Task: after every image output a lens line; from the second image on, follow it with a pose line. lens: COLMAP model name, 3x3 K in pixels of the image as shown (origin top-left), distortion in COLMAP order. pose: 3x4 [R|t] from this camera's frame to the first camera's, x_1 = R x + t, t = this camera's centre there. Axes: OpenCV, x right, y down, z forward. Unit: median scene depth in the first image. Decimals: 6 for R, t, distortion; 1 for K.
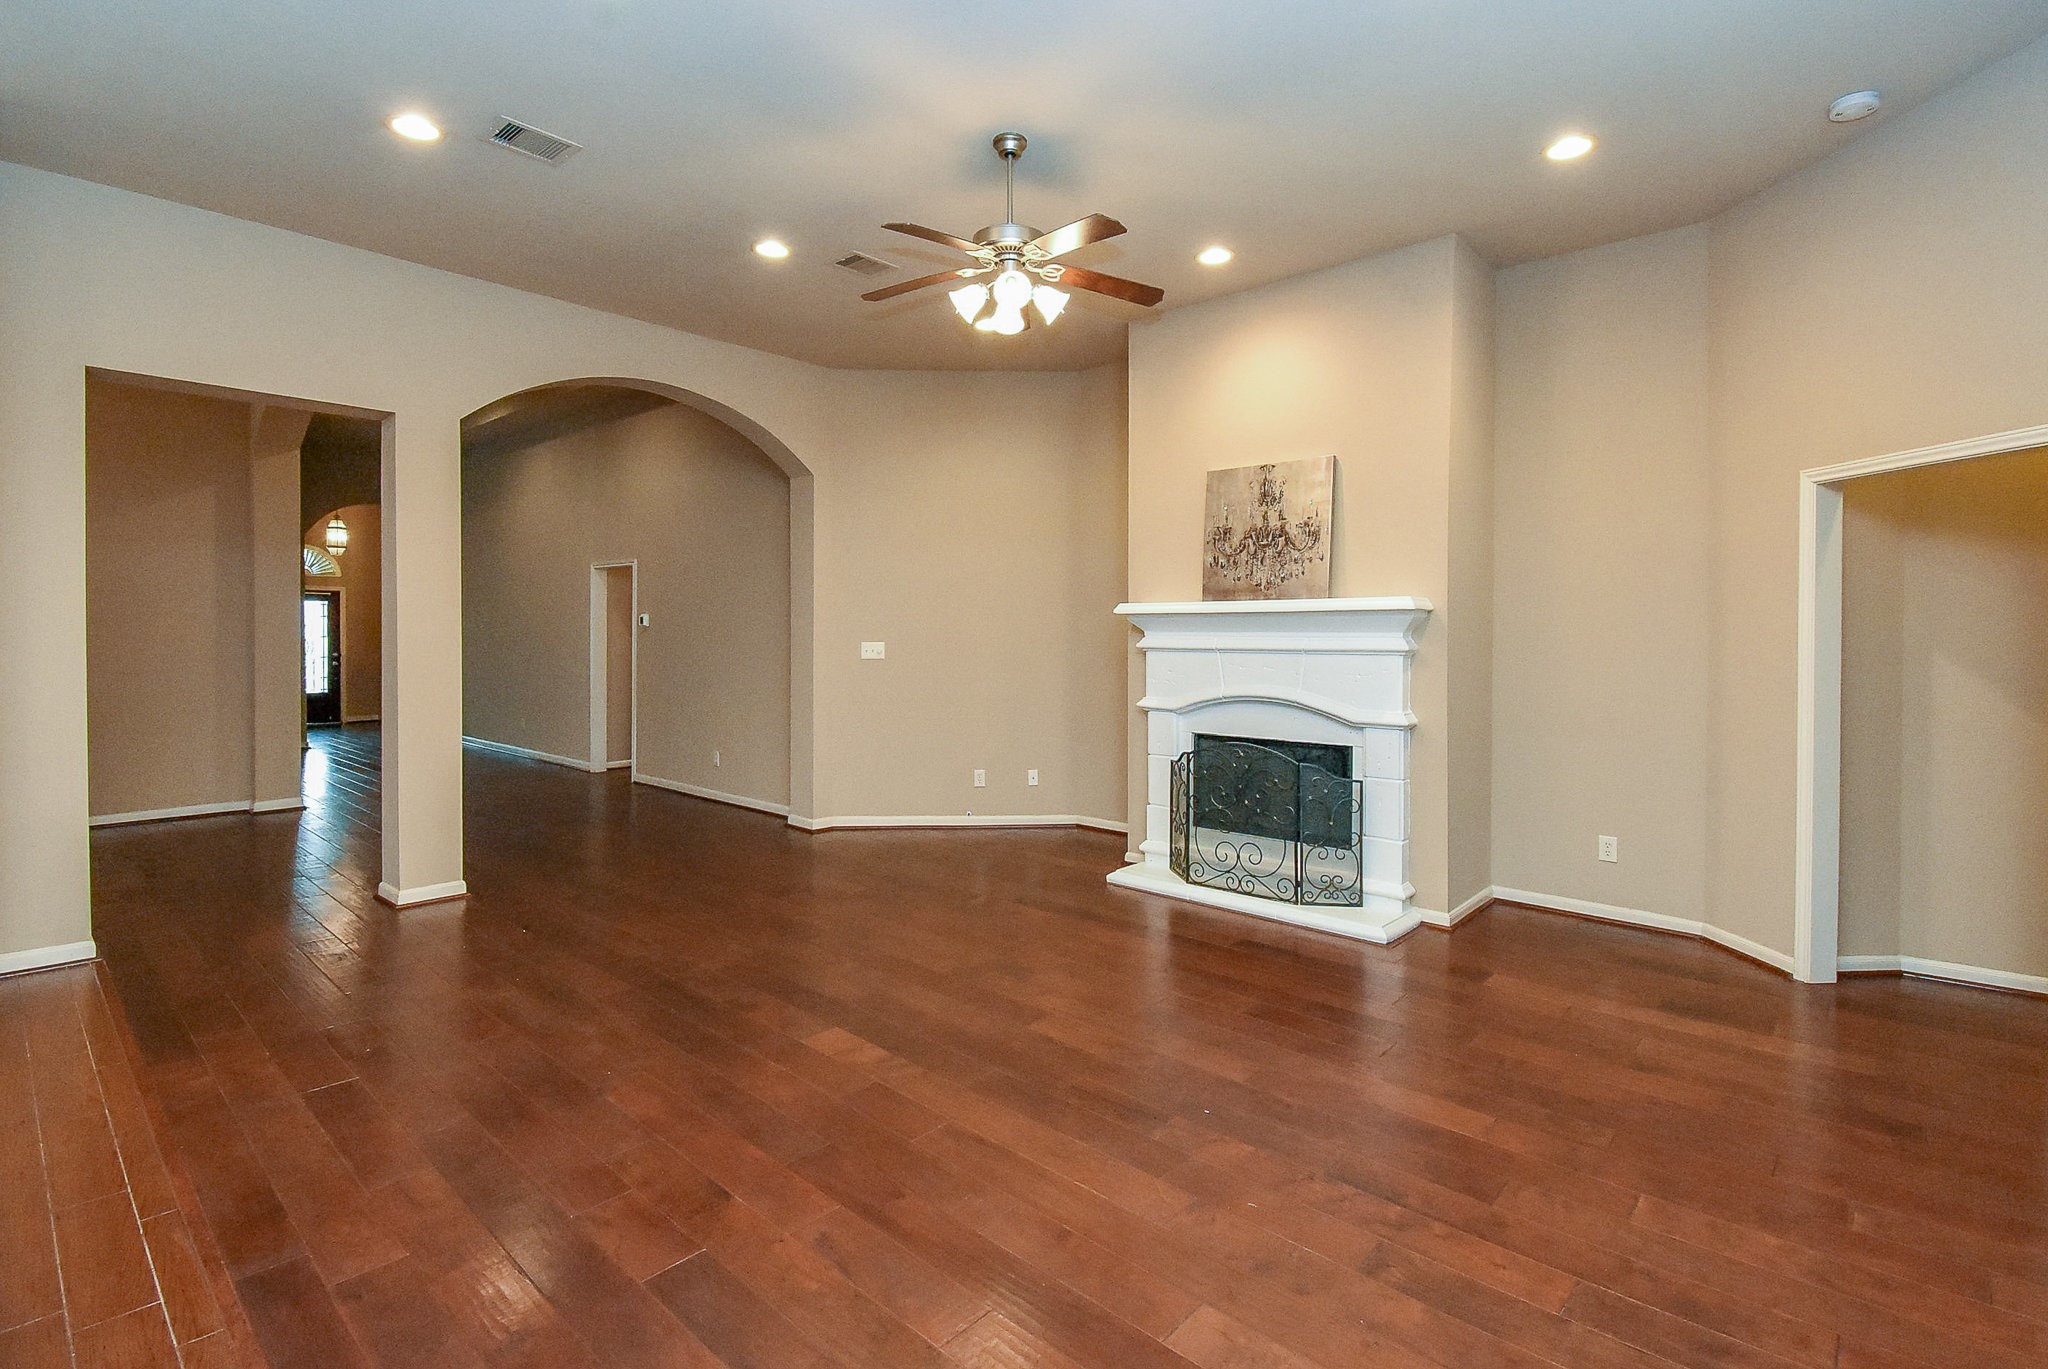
lens RADIAL K [[951.9, 0, 1030.2], [0, 951.9, 642.8], [0, 0, 1]] dist [0.002889, 0.000248]
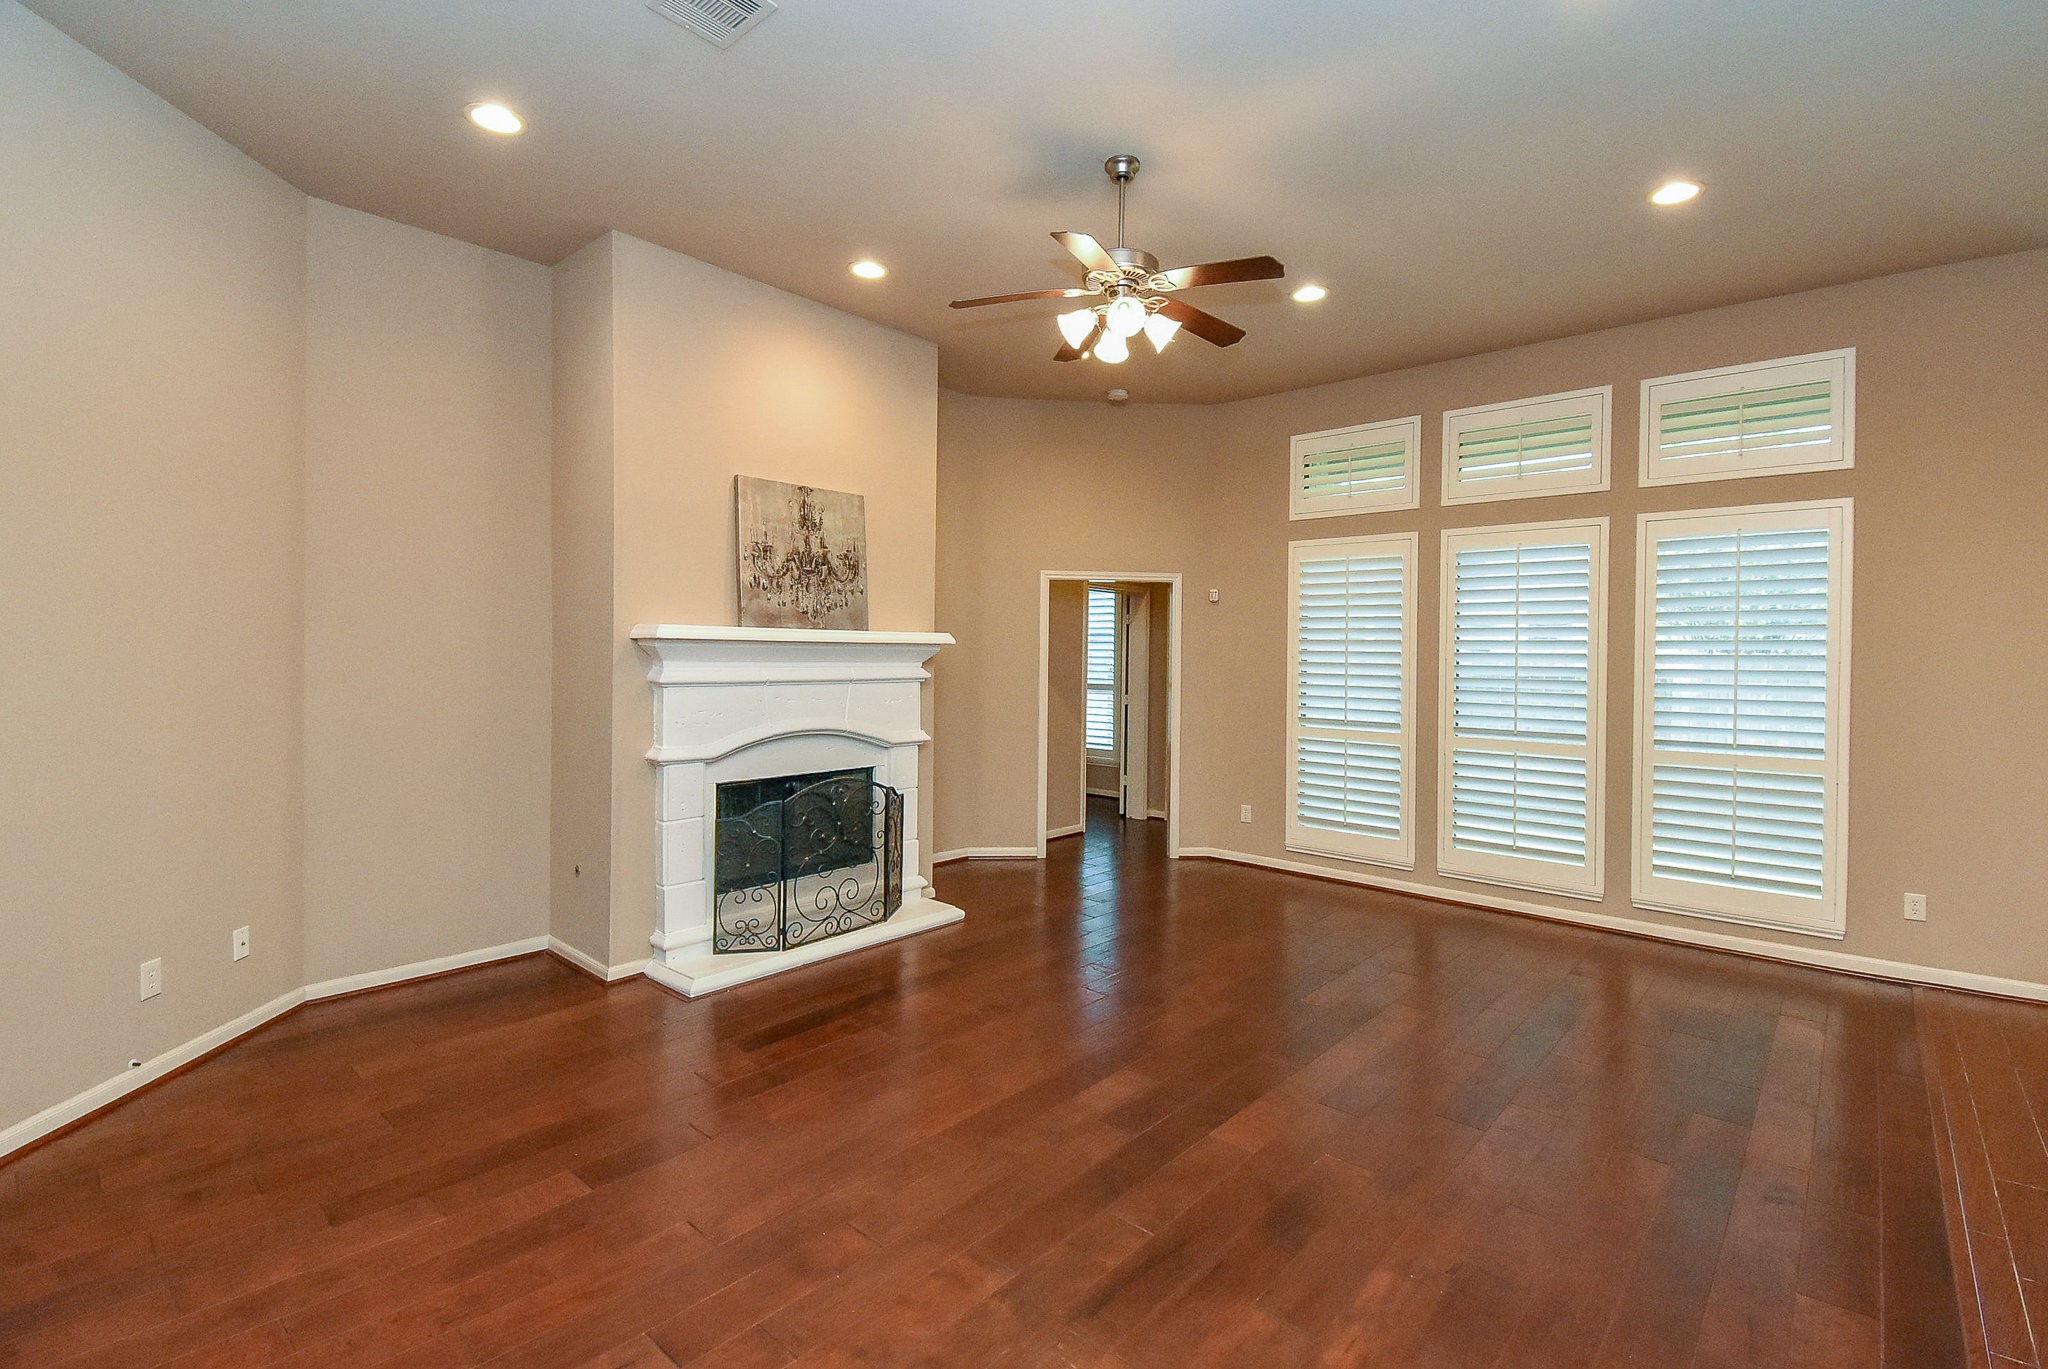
lens RADIAL K [[920.2, 0, 1055.9], [0, 920.2, 659.9], [0, 0, 1]] dist [0.000008, -0.000311]
pose [[-0.022493, -0.007619, 0.999718, -0.698515], [-0.002583, 0.999968, 0.007562, -0.021396], [-0.999744, -0.002413, -0.022512, 0.786657]]
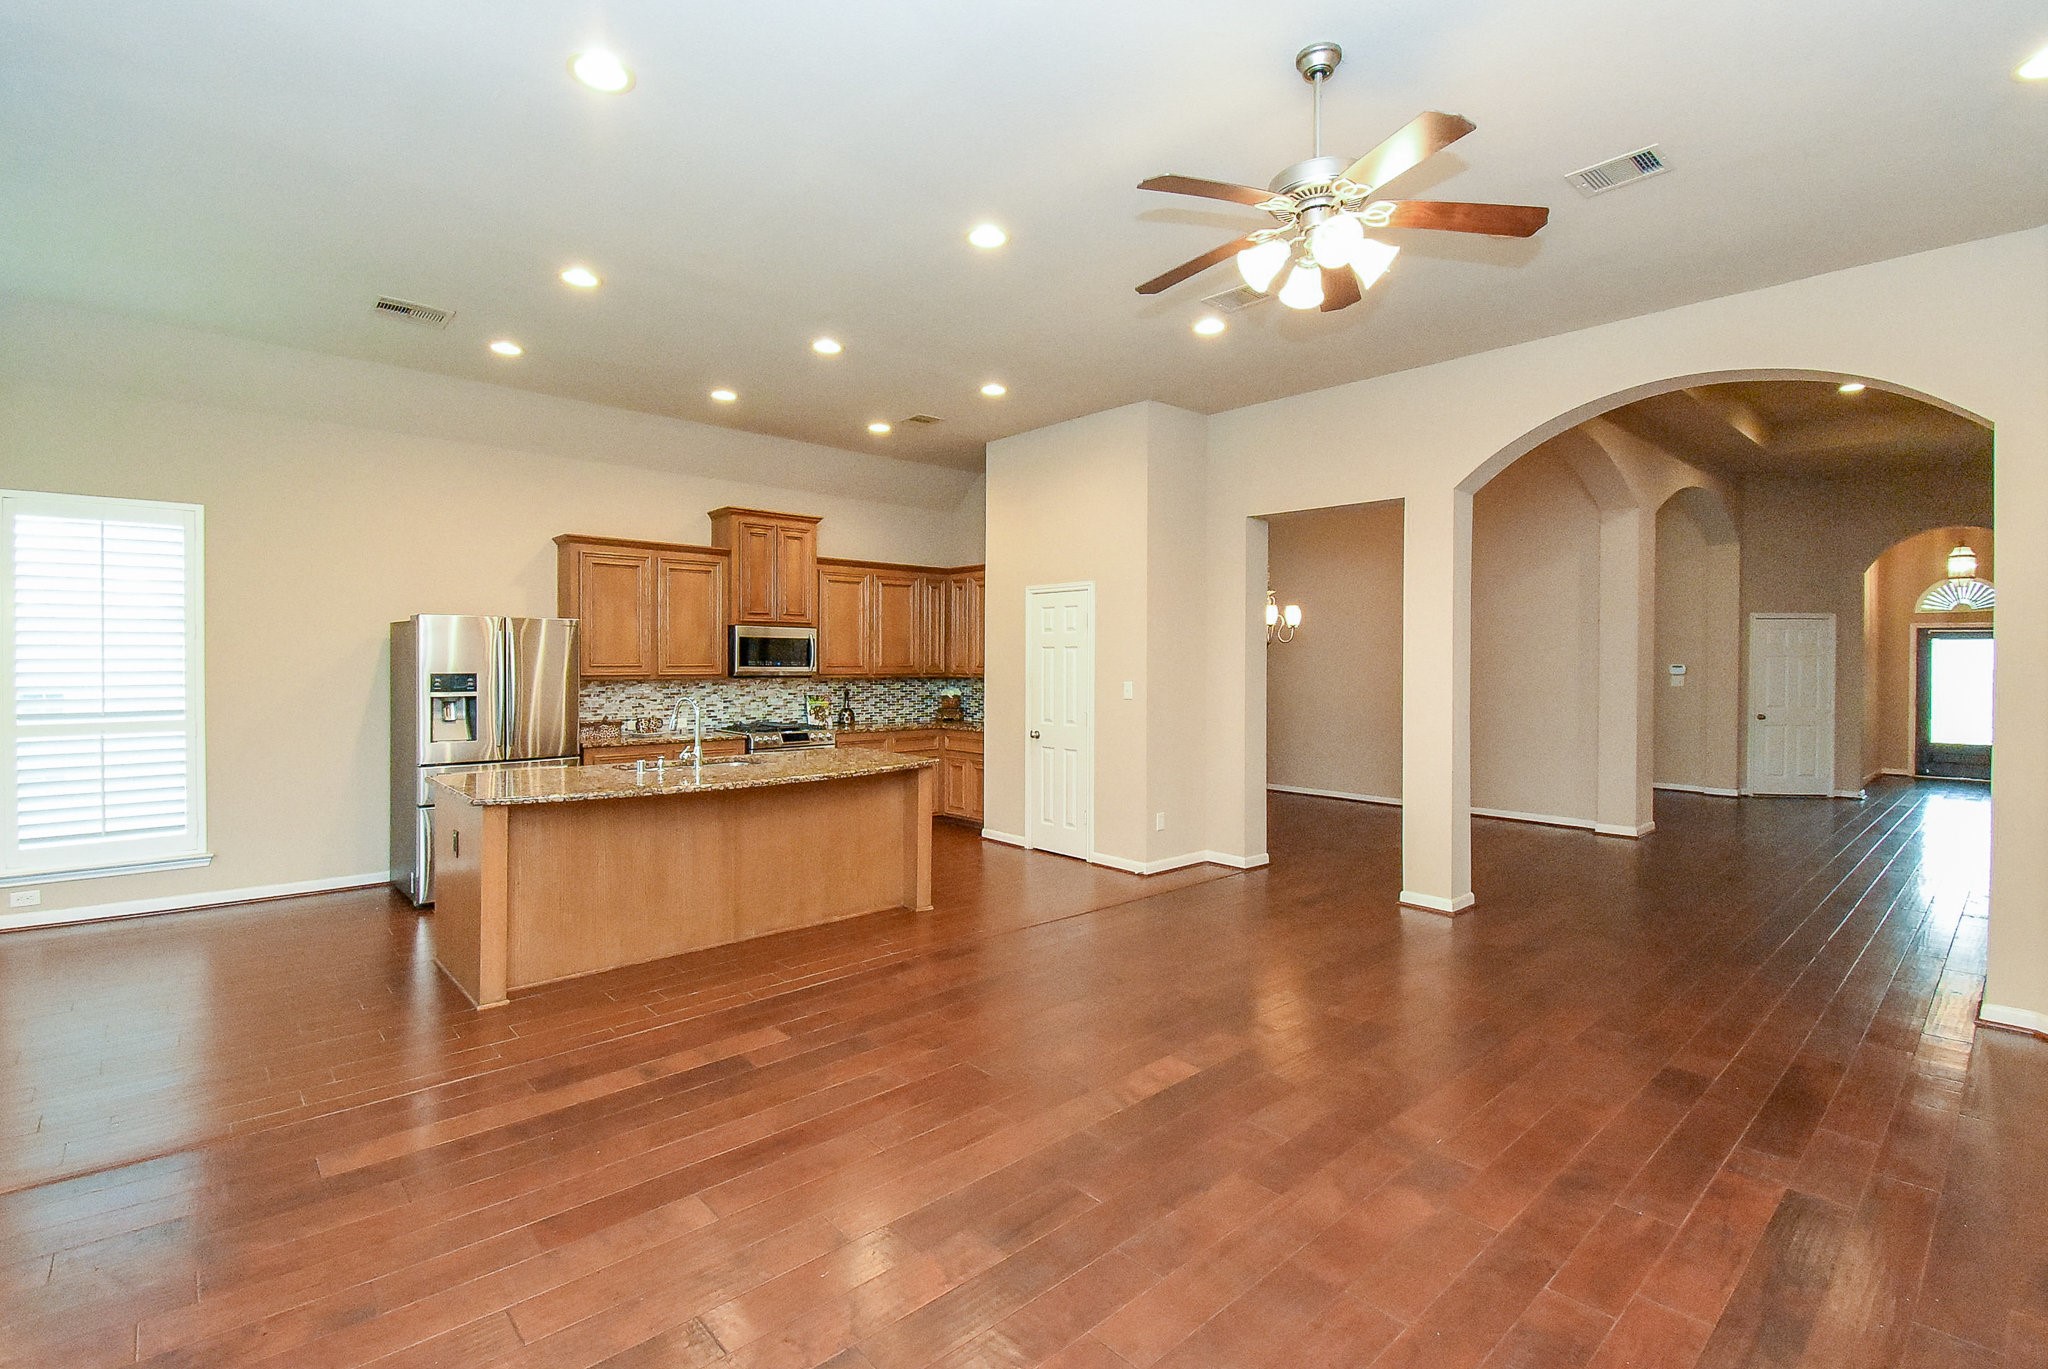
lens RADIAL K [[920.2, 0, 1055.9], [0, 920.2, 659.9], [0, 0, 1]] dist [0.000008, -0.000311]
pose [[-0.051577, -0.005396, -0.998654, 0.550234], [-0.014092, 0.999890, -0.004675, -0.018972], [0.998570, 0.013832, -0.051647, 0.598612]]
